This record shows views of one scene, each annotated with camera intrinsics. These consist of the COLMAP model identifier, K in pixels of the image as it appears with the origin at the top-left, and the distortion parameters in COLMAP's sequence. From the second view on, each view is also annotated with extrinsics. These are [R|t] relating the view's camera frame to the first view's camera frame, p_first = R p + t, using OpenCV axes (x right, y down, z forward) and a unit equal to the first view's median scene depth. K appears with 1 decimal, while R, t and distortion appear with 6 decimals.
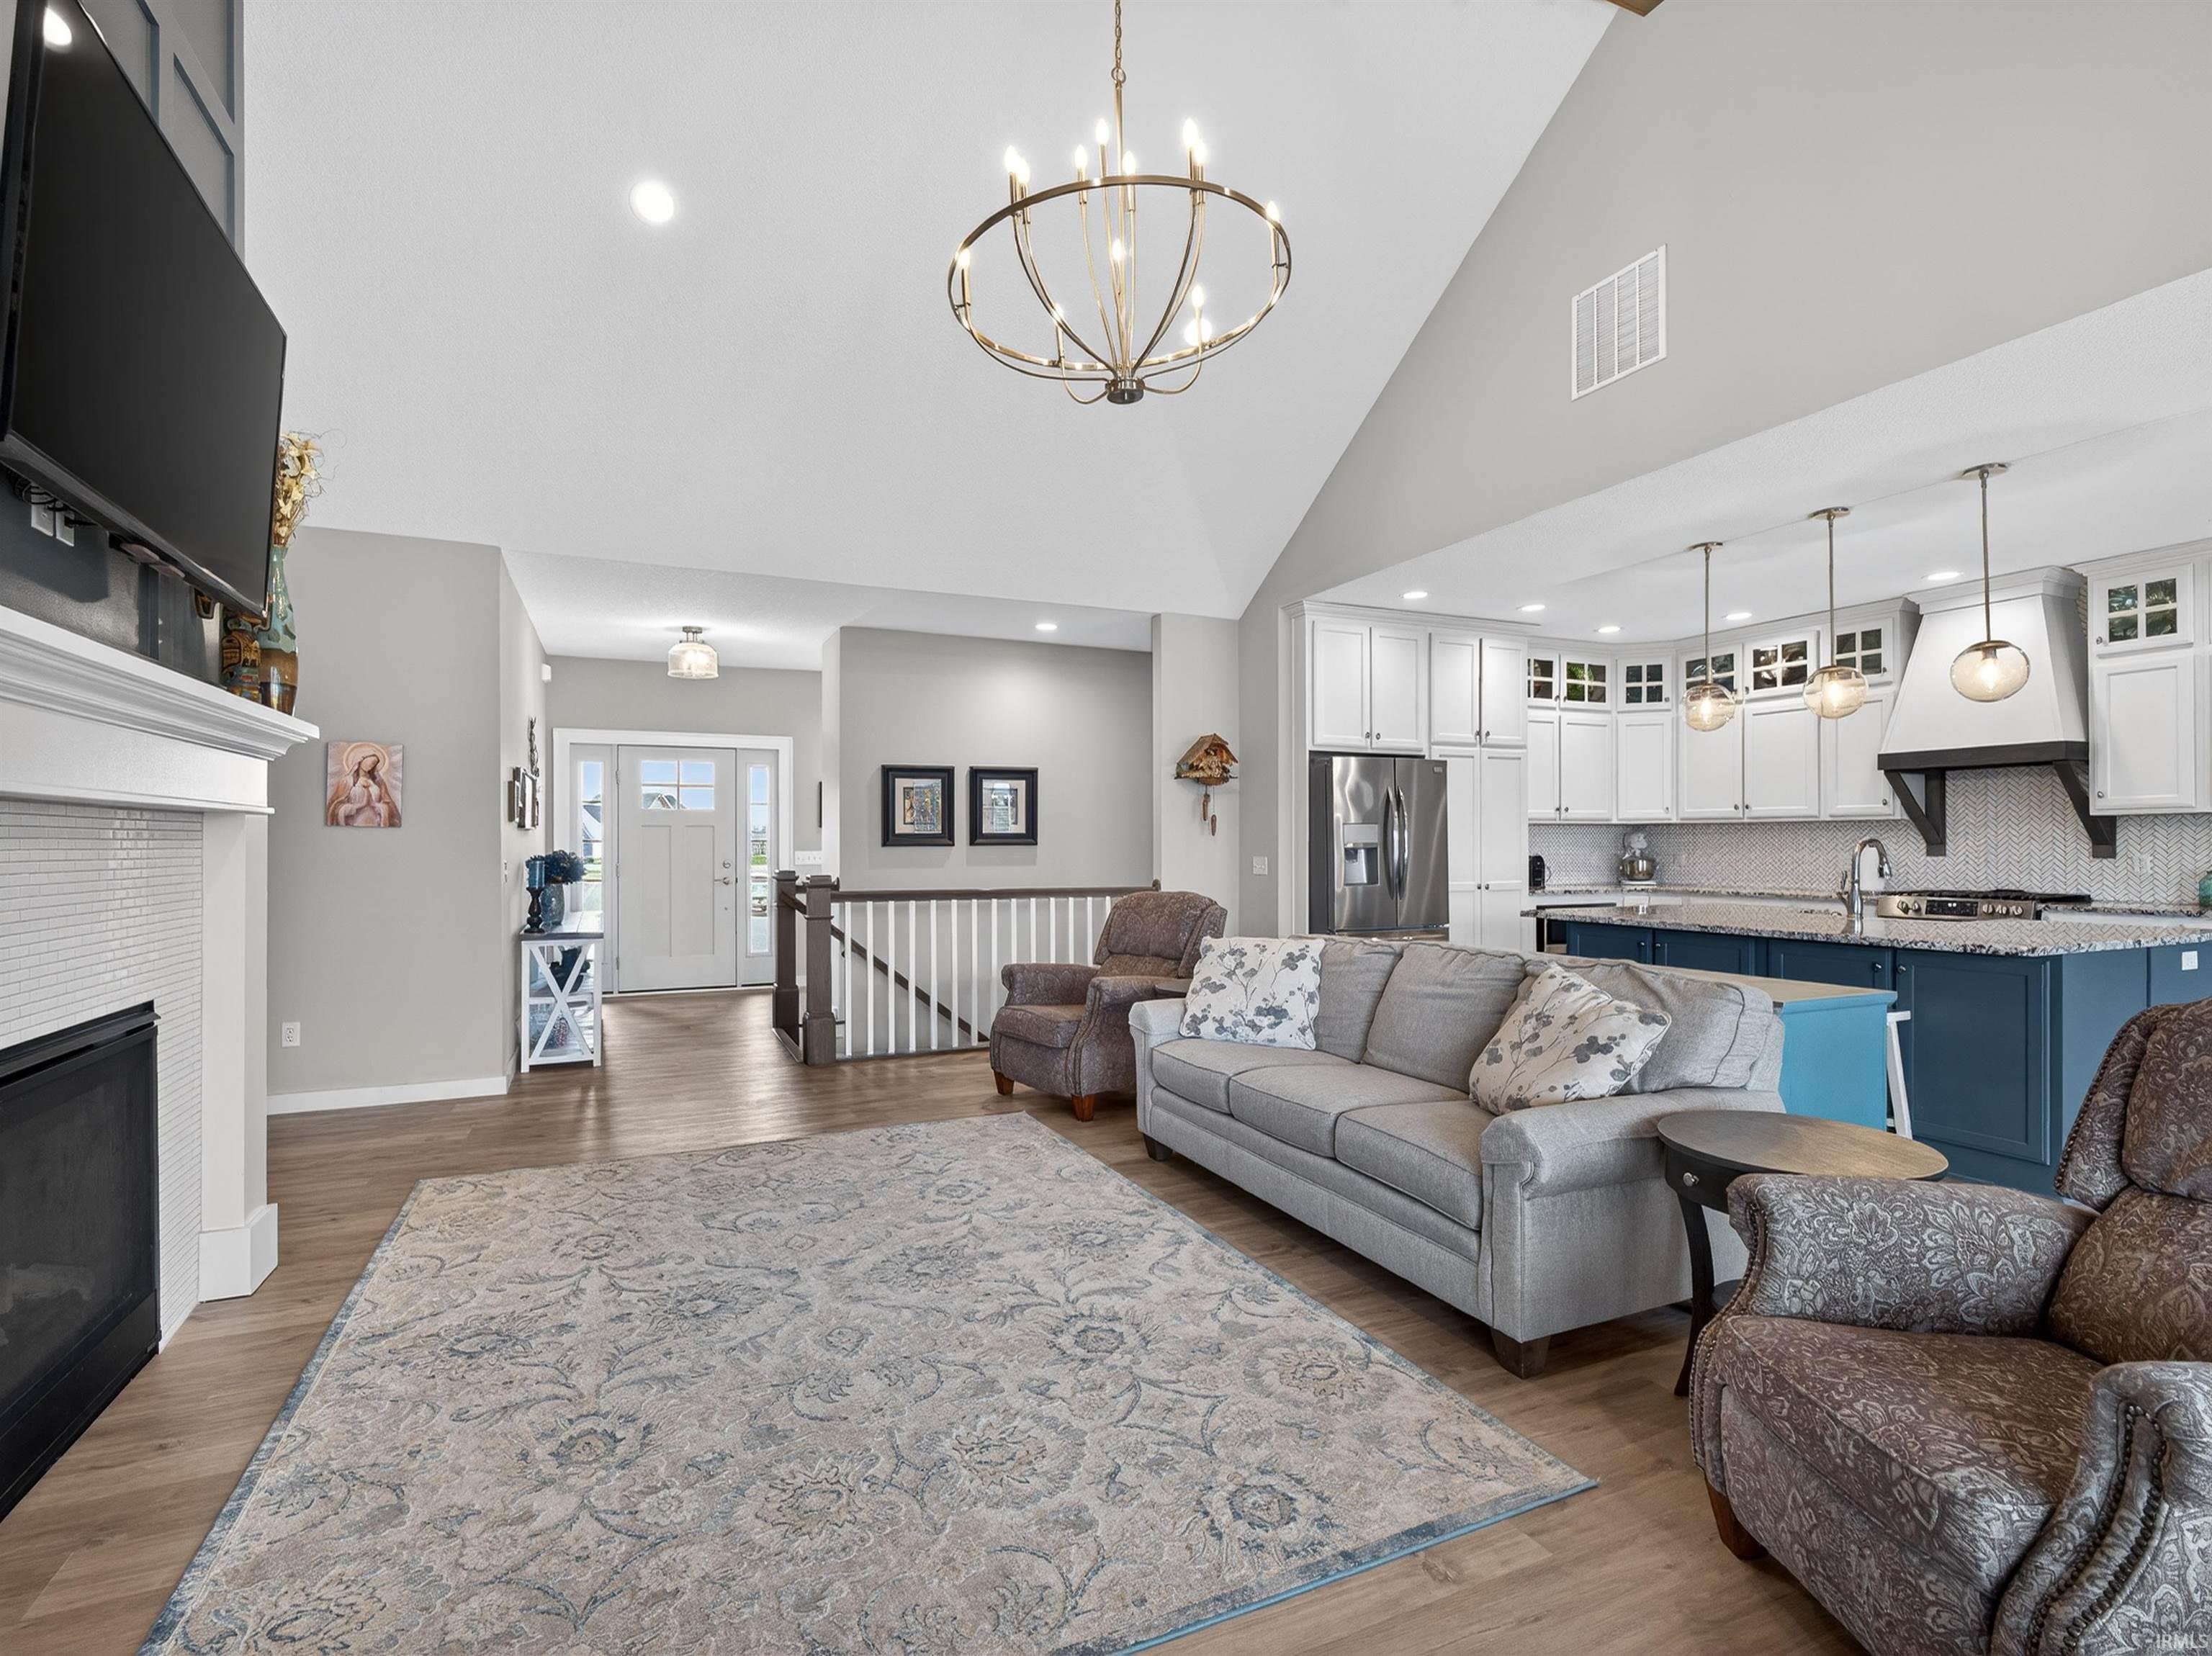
lens RADIAL K [[1046.8, 0, 1096.5], [0, 1046.8, 842.0], [0, 0, 1]] dist [-0.000924, -0.000272]
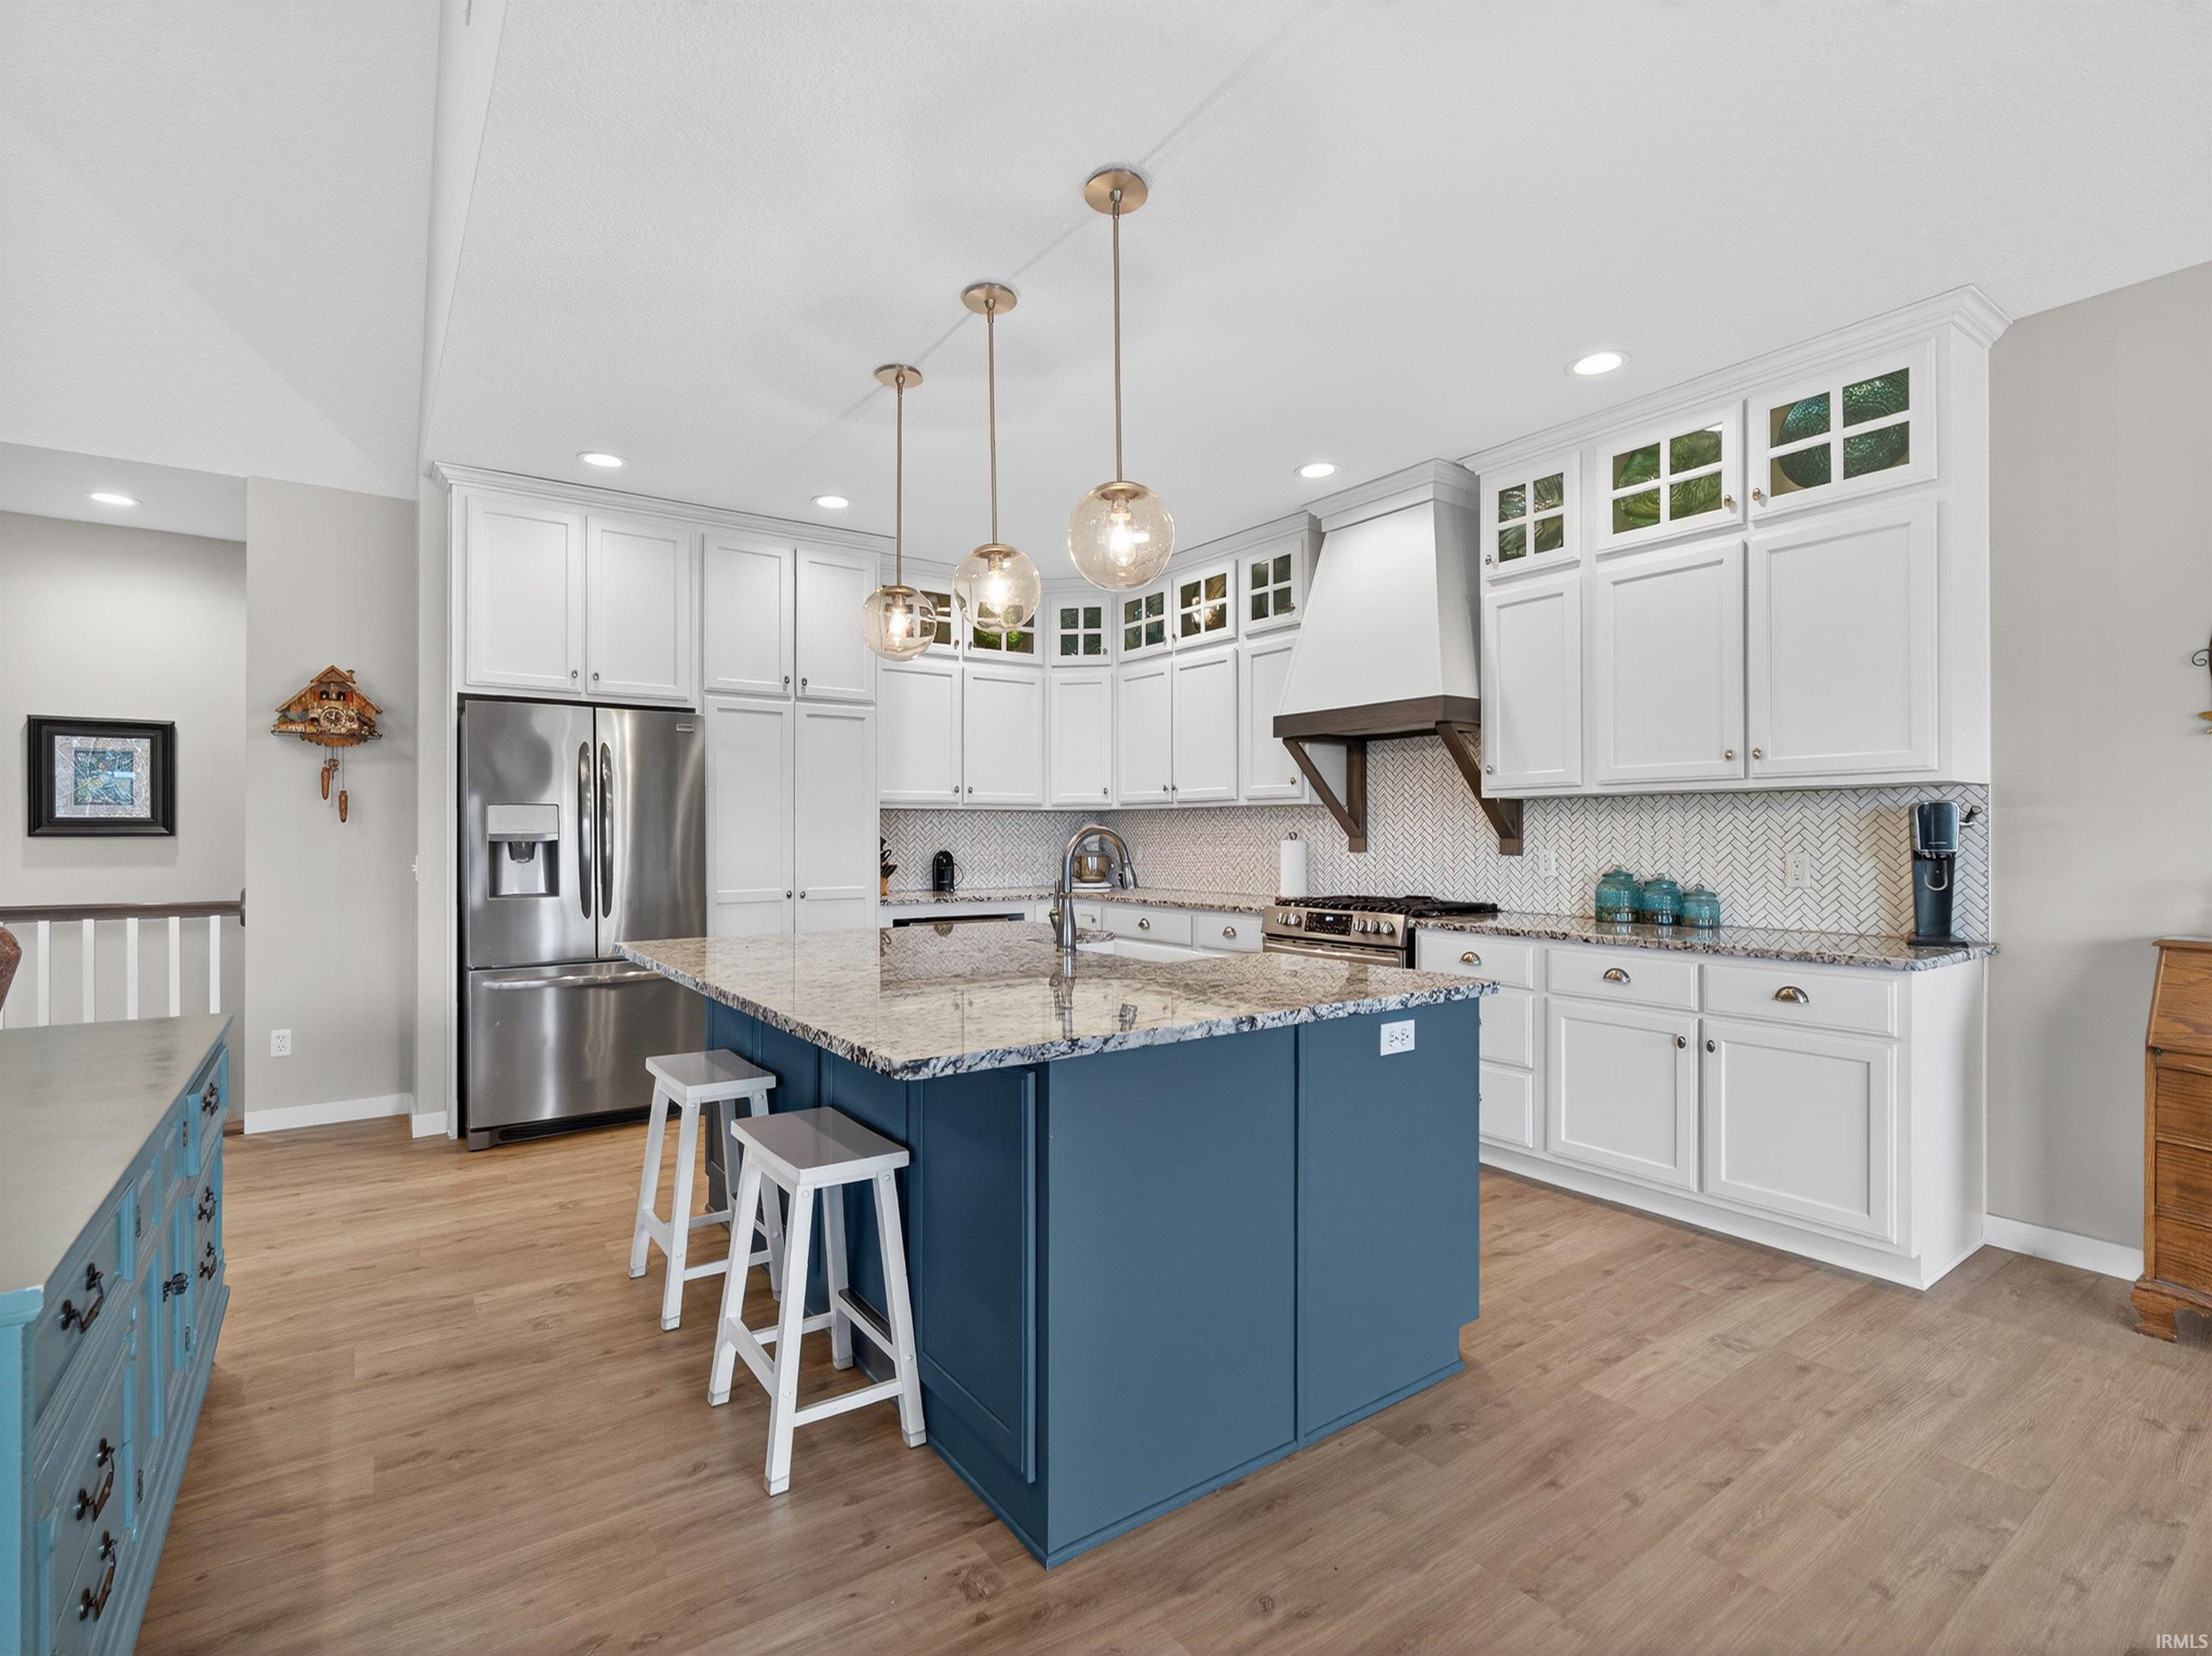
lens RADIAL K [[1046.8, 0, 1086.5], [0, 1046.8, 837.7], [0, 0, 1]] dist [-0.000924, -0.000272]
pose [[0.982091, 0.000535, 0.188408, 0.466670], [-0.001156, 0.999994, 0.003186, 0.001013], [-0.188405, -0.003347, 0.982086, 0.281958]]
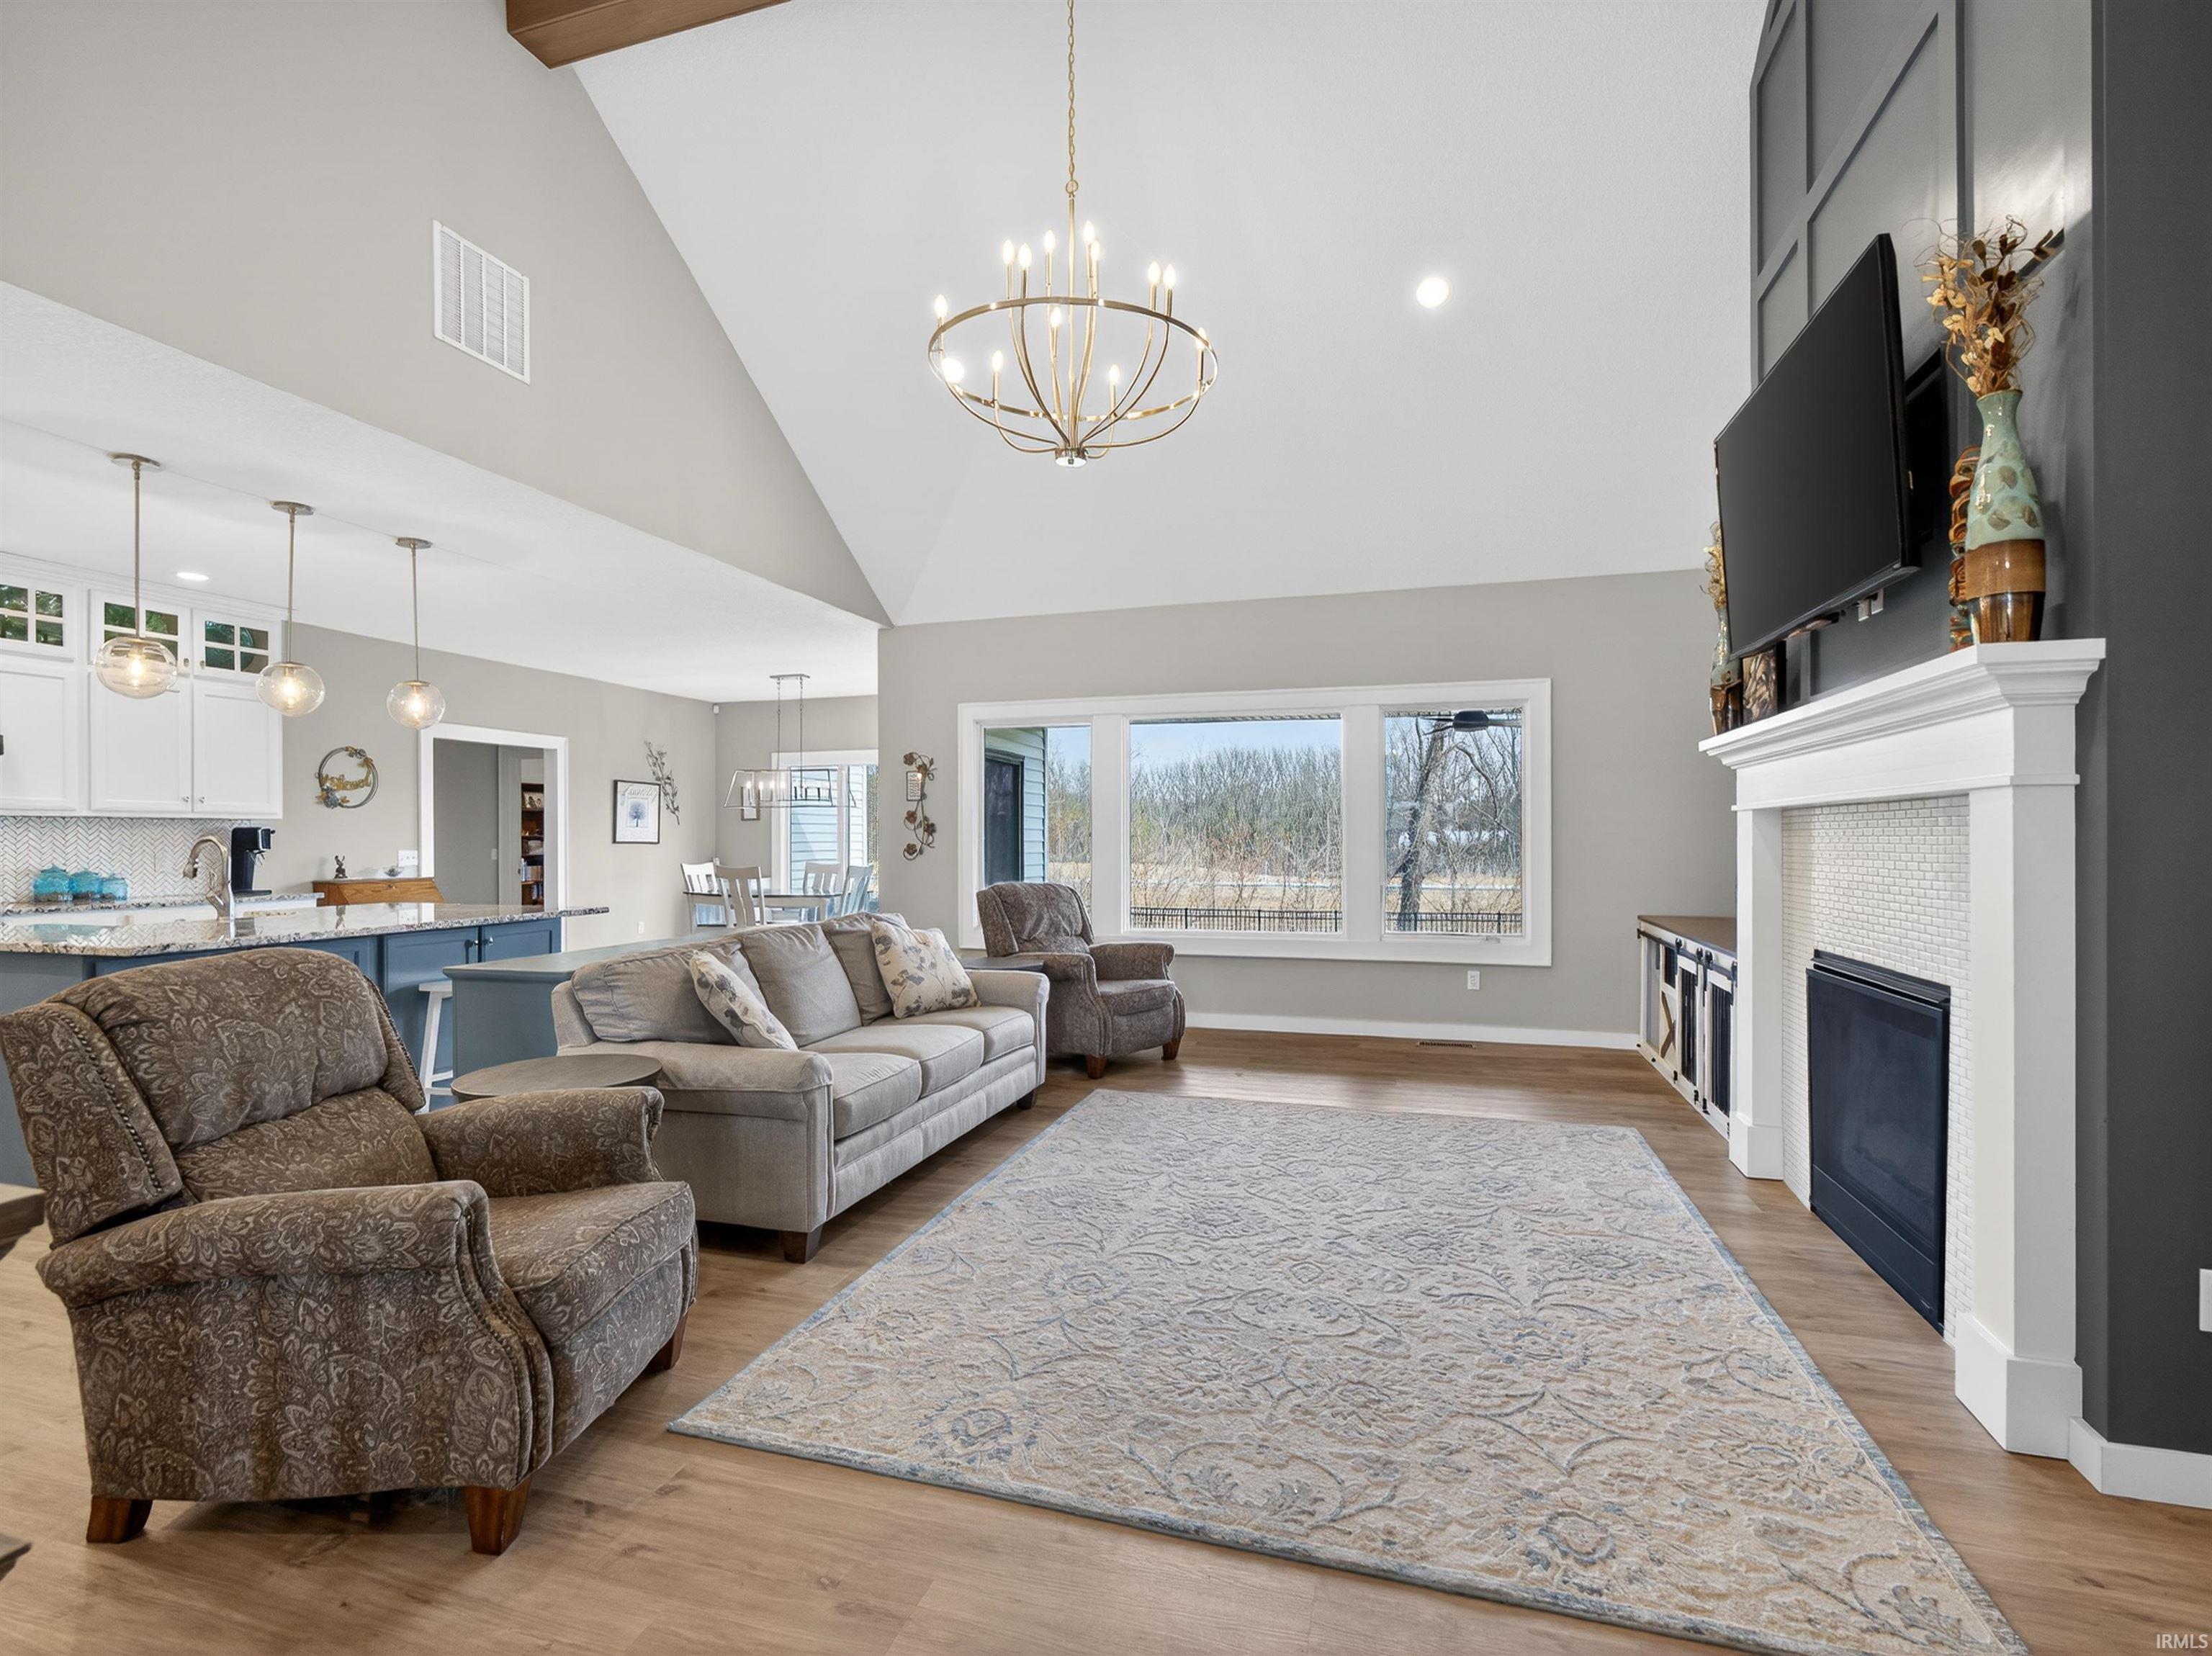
lens RADIAL K [[1046.8, 0, 1085.8], [0, 1046.8, 836.8], [0, 0, 1]] dist [-0.000924, -0.000272]
pose [[-0.742125, 0.006353, 0.670231, -0.375248], [0.004582, 0.999980, -0.004405, 0.003278], [-0.670245, -0.000199, -0.742139, 0.897523]]
